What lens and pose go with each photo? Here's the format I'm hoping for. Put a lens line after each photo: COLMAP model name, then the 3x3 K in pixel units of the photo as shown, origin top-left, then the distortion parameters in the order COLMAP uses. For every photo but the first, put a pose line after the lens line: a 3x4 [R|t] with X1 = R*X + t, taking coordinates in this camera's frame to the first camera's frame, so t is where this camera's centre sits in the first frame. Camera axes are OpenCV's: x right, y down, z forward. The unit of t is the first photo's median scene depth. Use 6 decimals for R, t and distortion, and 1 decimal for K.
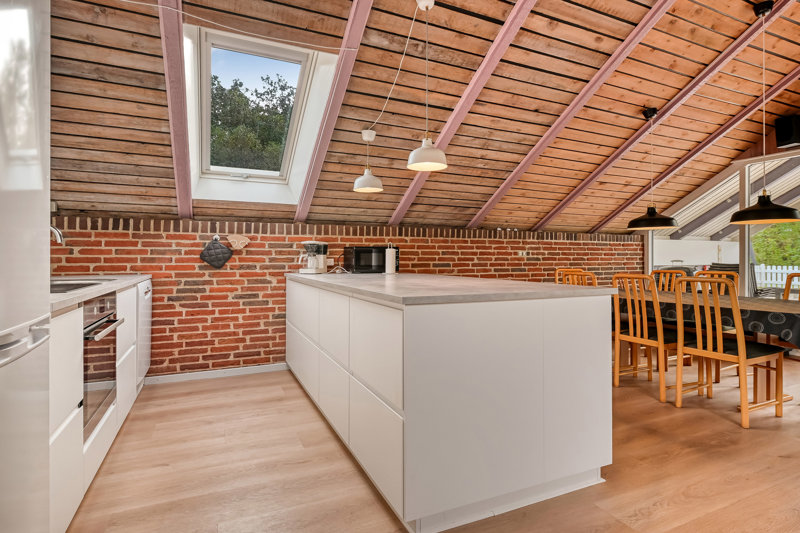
lens RADIAL K [[377.0, 0, 404.6], [0, 377.0, 258.8], [0, 0, 1]] dist [0.001227, 0.001271]
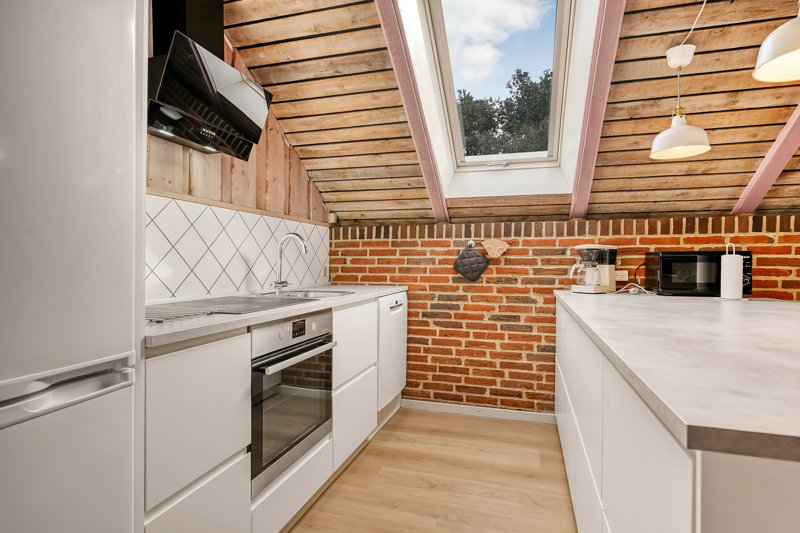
lens RADIAL K [[433.8, 0, 424.0], [0, 433.8, 263.5], [0, 0, 1]] dist [-0.002991, 0.002074]
pose [[0.772559, 0.001390, -0.634941, 0.017509], [-0.004779, 0.999982, -0.003625, -0.008650], [0.634925, 0.005835, 0.772552, 0.201597]]
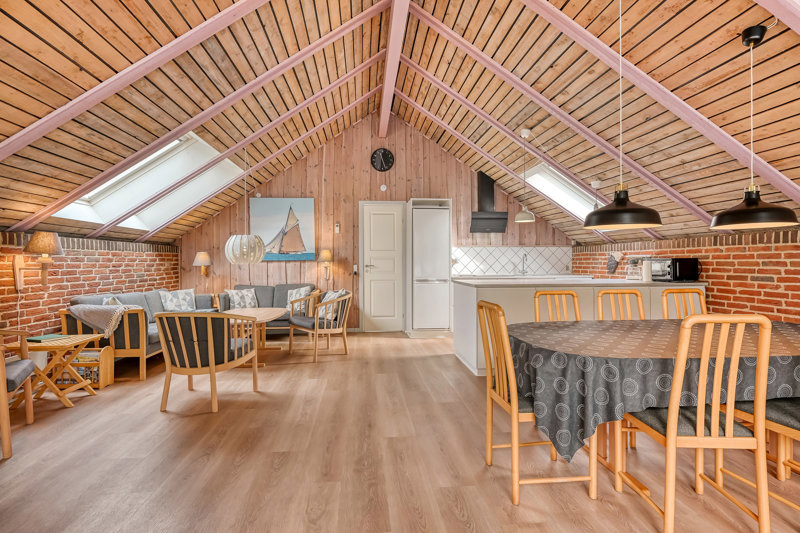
lens RADIAL K [[407.3, 0, 396.1], [0, 407.3, 262.5], [0, 0, 1]] dist [0.006129, -0.001402]
pose [[-0.297570, 0.001513, -0.954699, 1.360472], [0.002380, 0.999997, 0.000843, -0.023958], [0.954697, -0.002022, -0.297572, 0.614423]]
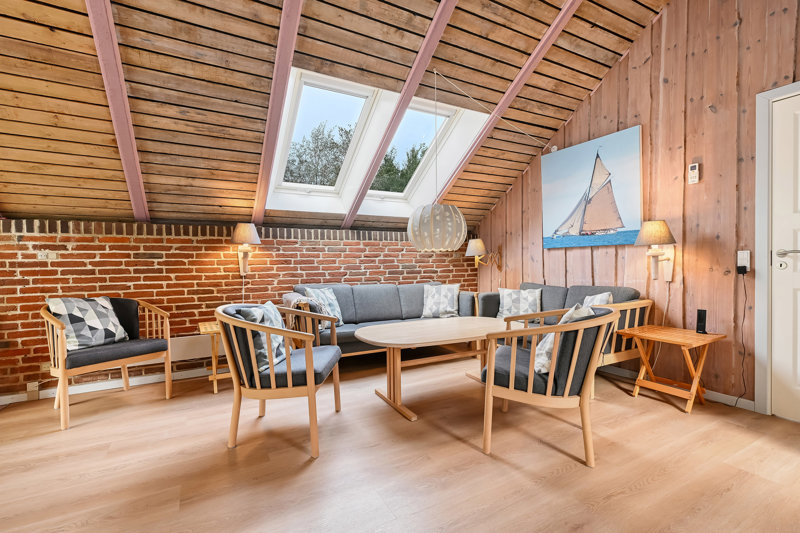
lens RADIAL K [[365.7, 0, 396.8], [0, 365.7, 266.4], [0, 0, 1]] dist [0.001481, 0.000366]
pose [[-0.993130, 0.010433, -0.116554, 0.373357], [0.008631, 0.999835, 0.015955, 0.002475], [0.116701, 0.014839, -0.993056, 0.509876]]
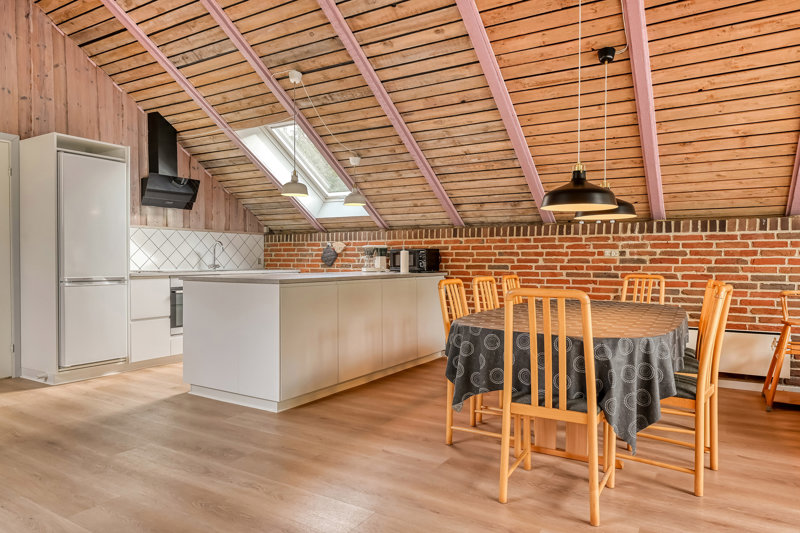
lens RADIAL K [[511.0, 0, 396.5], [0, 511.0, 270.8], [0, 0, 1]] dist [-0.002035, -0.003761]
pose [[0.583612, 0.018365, -0.811825, 1.128827], [-0.003991, 0.999797, 0.019748, 0.002756], [0.812023, -0.008285, 0.583567, 0.097455]]
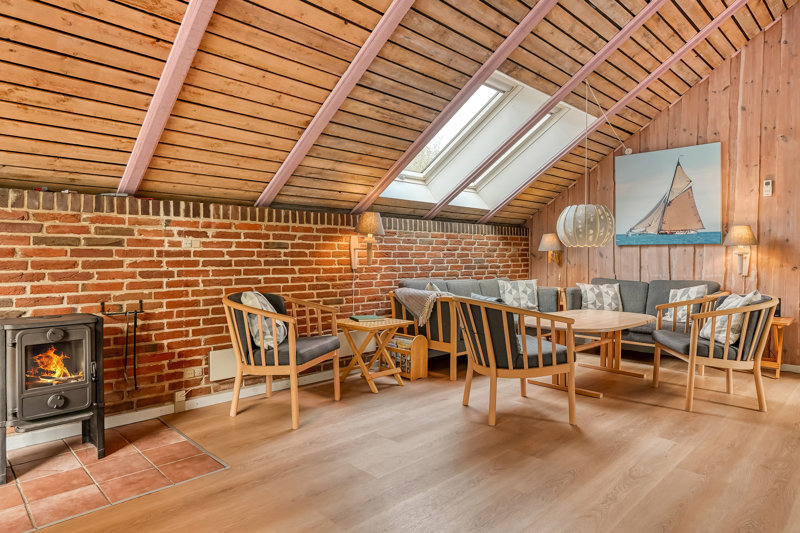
lens RADIAL K [[483.7, 0, 389.2], [0, 483.7, 258.5], [0, 0, 1]] dist [-0.001788, 0.001708]
pose [[-0.925988, -0.002458, -0.377546, 1.063108], [-0.006610, 0.999931, 0.009703, 0.001651], [0.377496, 0.011481, -0.925940, 0.610171]]
